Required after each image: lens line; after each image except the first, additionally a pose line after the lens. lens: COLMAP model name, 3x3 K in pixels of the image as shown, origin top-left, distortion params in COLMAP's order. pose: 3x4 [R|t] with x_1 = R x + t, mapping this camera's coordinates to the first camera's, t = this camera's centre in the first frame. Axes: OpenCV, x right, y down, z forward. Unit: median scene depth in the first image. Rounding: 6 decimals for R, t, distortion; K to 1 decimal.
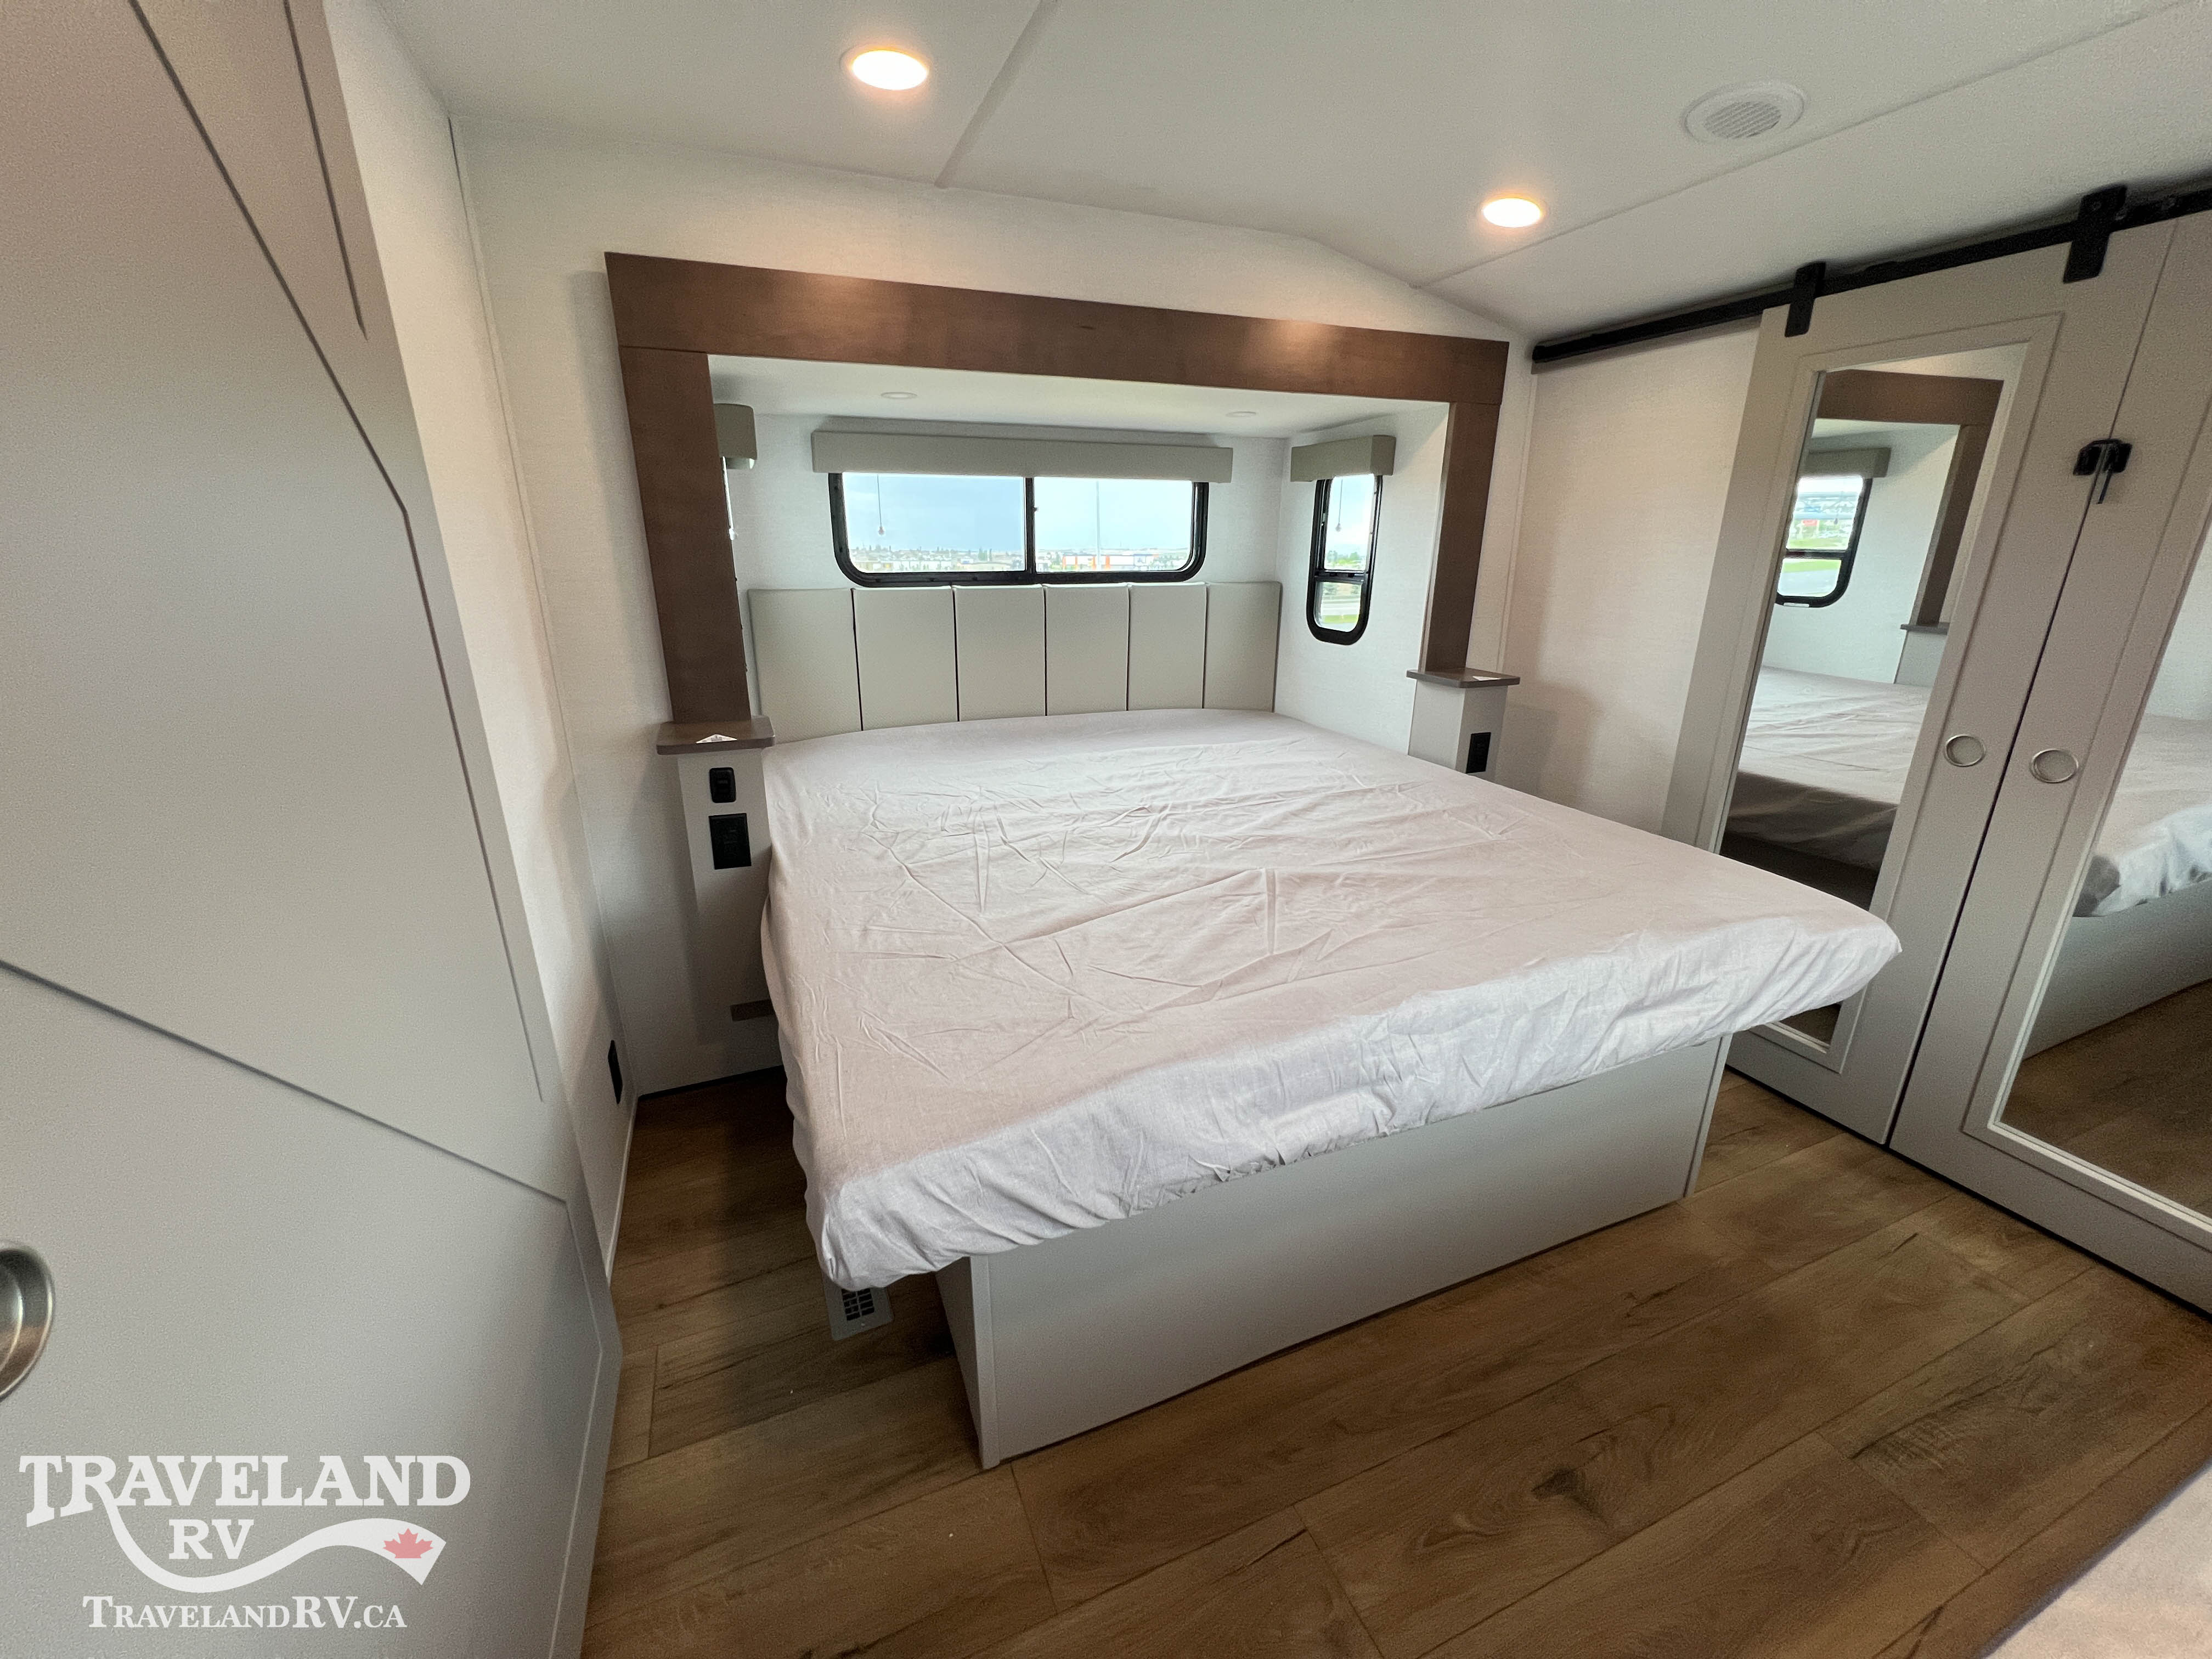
lens RADIAL K [[881.8, 0, 1100.4], [0, 881.8, 827.1], [0, 0, 1]] dist [0.000196, -0.000008]
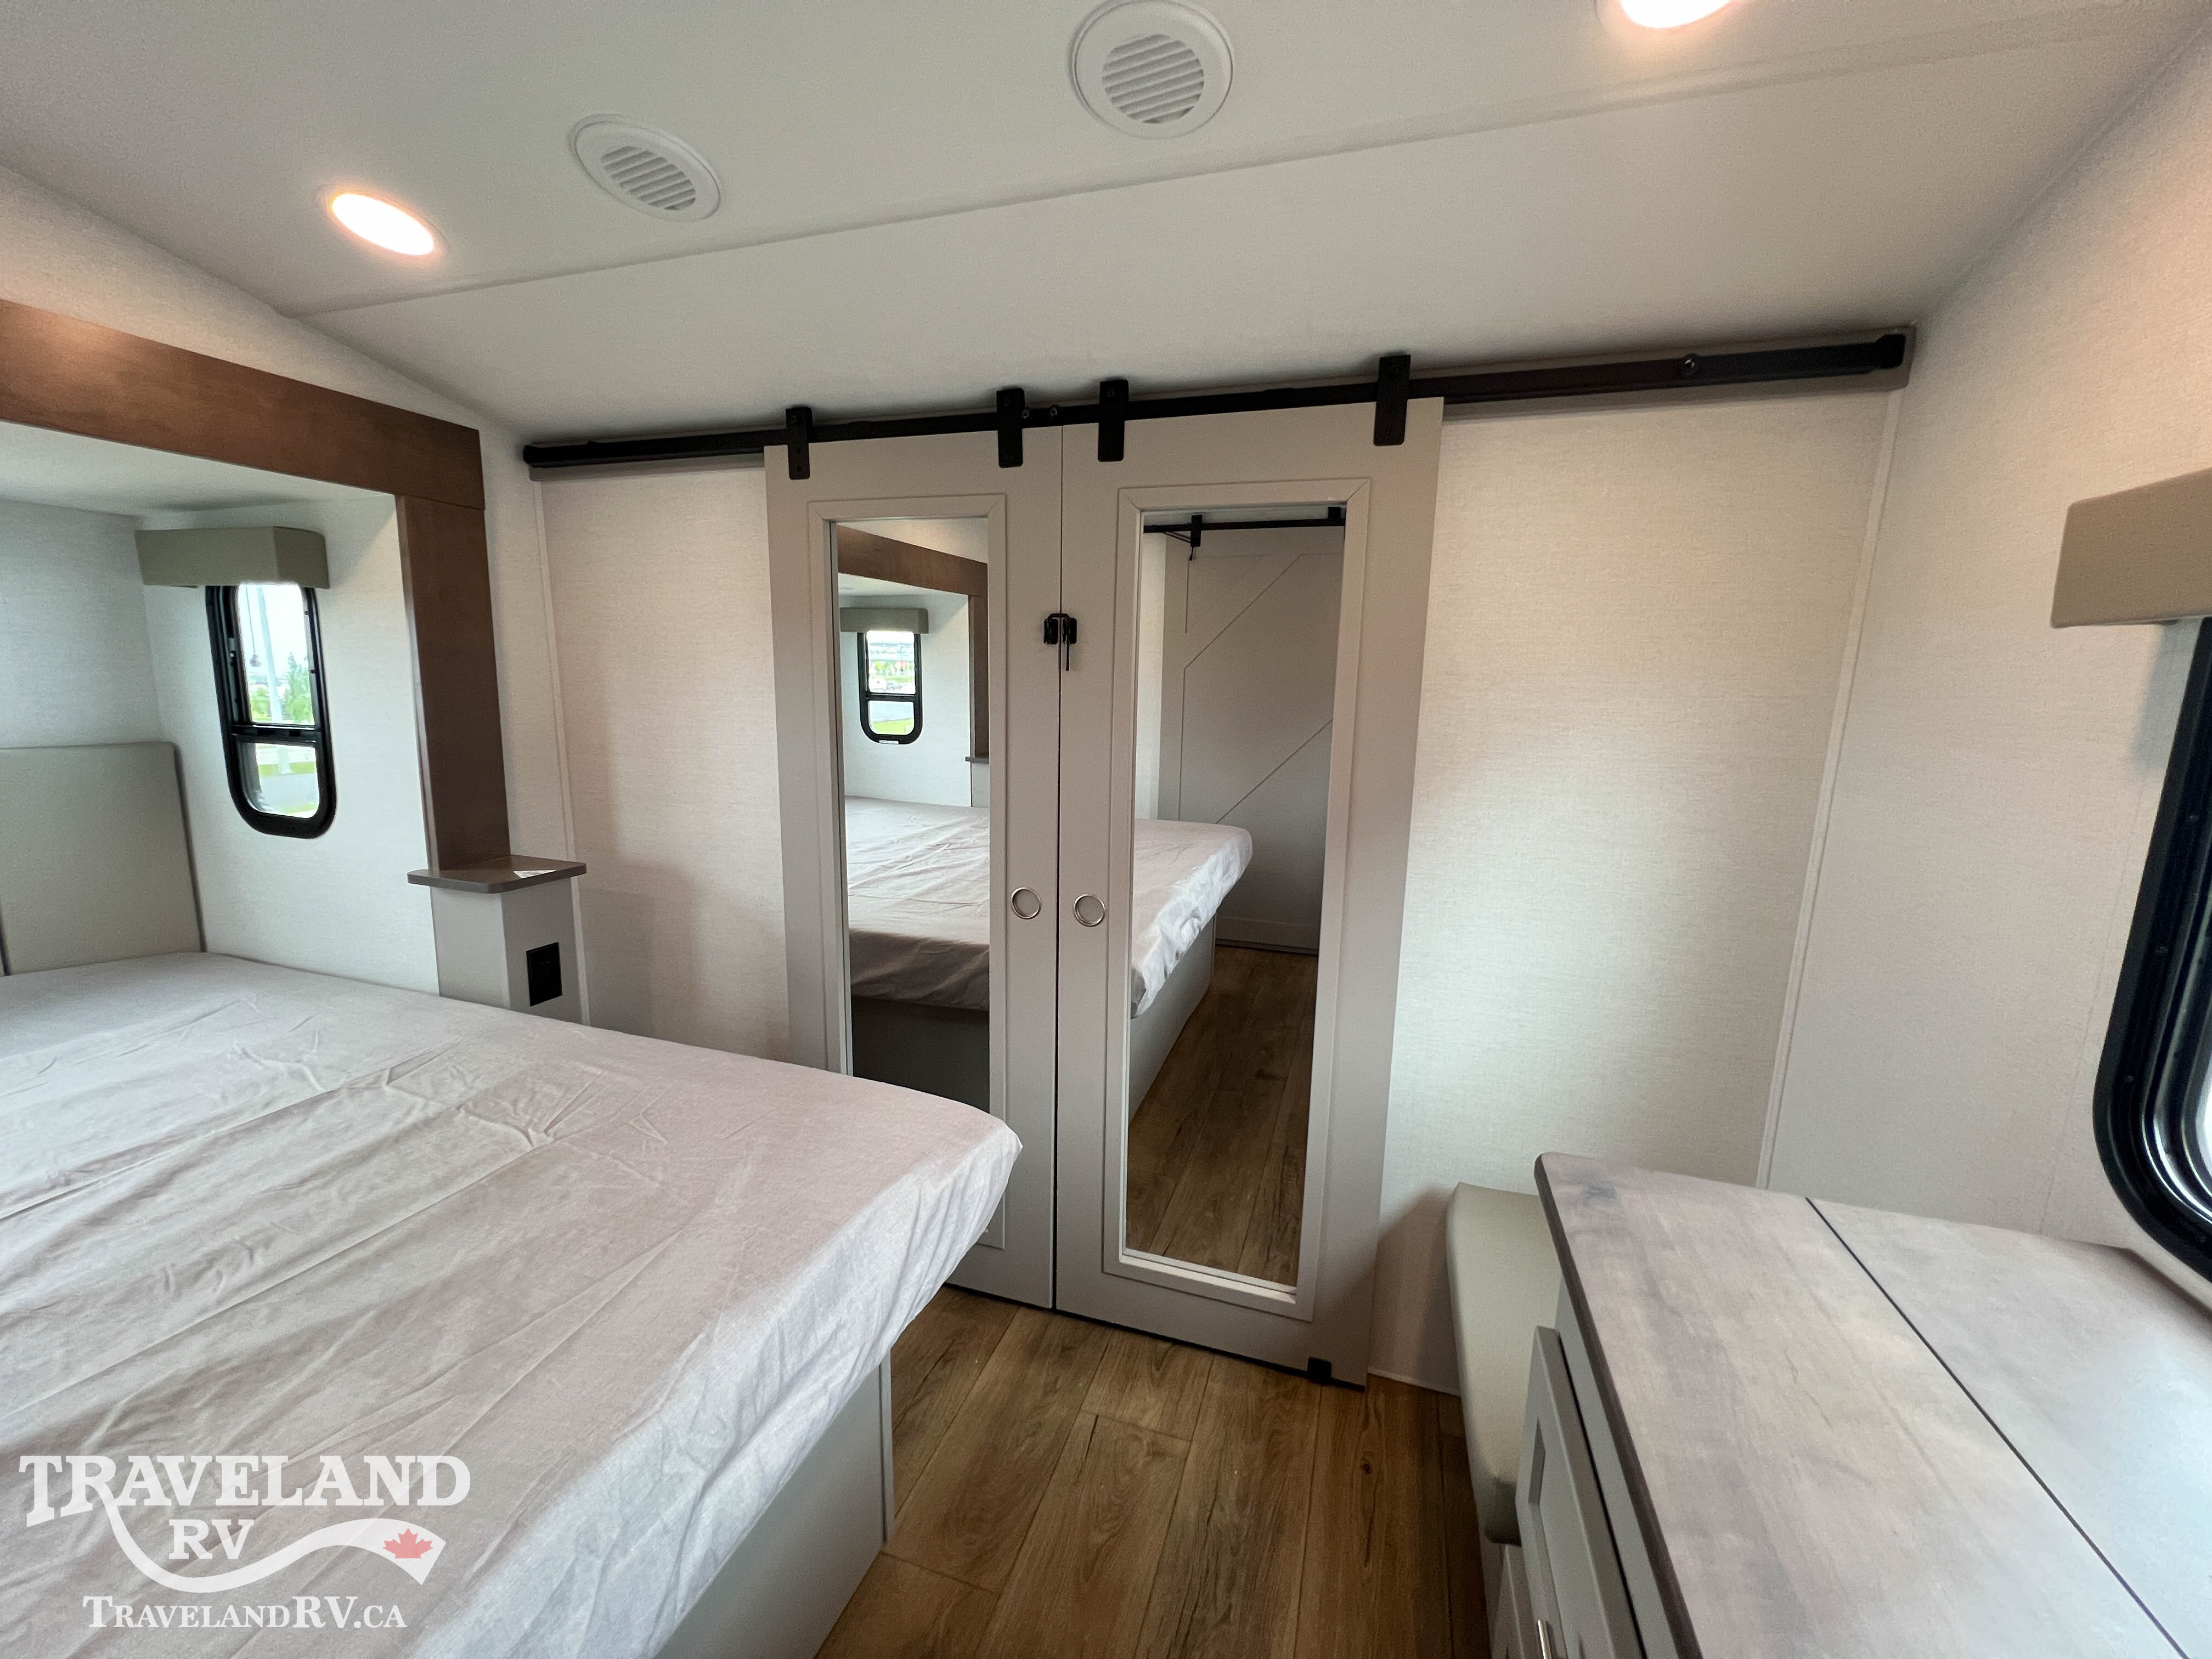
lens RADIAL K [[881.6, 0, 1102.4], [0, 881.6, 826.4], [0, 0, 1]] dist [-0.001771, 0.000520]
pose [[0.646222, -0.108102, 0.755455, 0.233507], [0.212280, 0.976311, -0.041881, -0.090175], [-0.733031, 0.187432, 0.653861, 0.214248]]
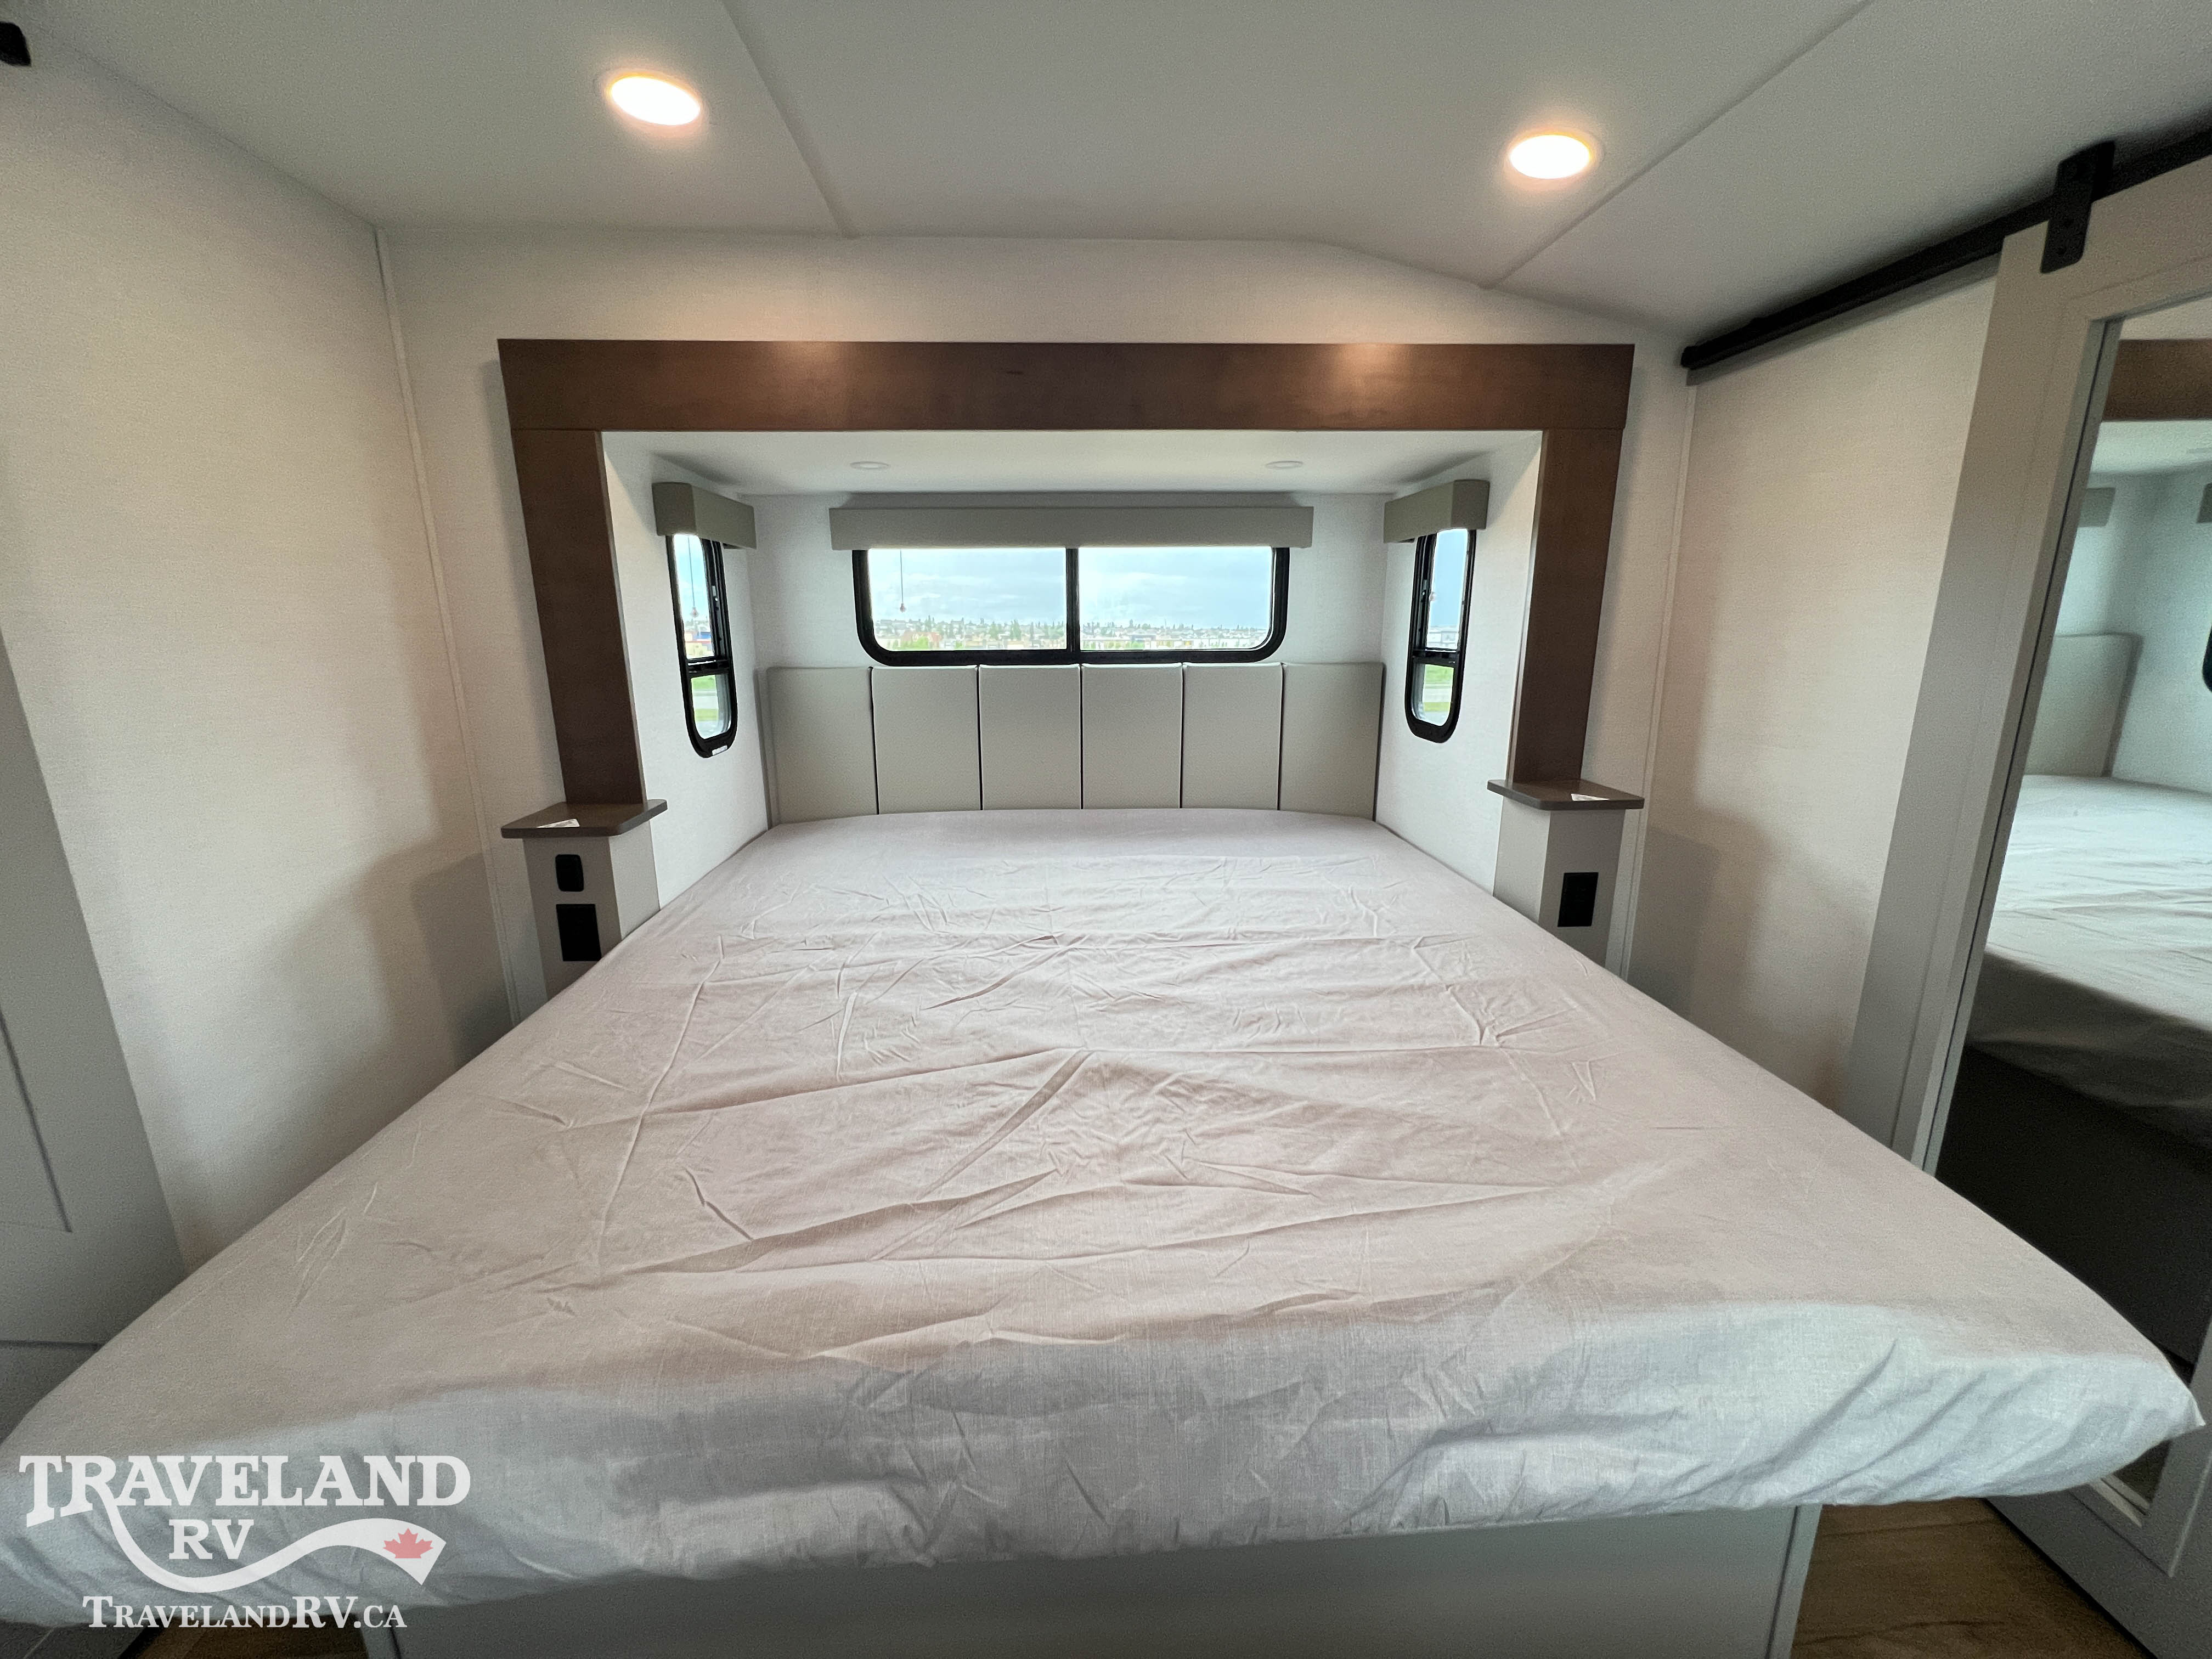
lens RADIAL K [[881.6, 0, 1102.4], [0, 881.6, 826.4], [0, 0, 1]] dist [-0.001771, 0.000520]
pose [[0.947199, 0.064985, -0.313993, 0.341347], [-0.090688, 0.993559, -0.067941, -0.071888], [0.307555, 0.092829, 0.946991, 0.238521]]
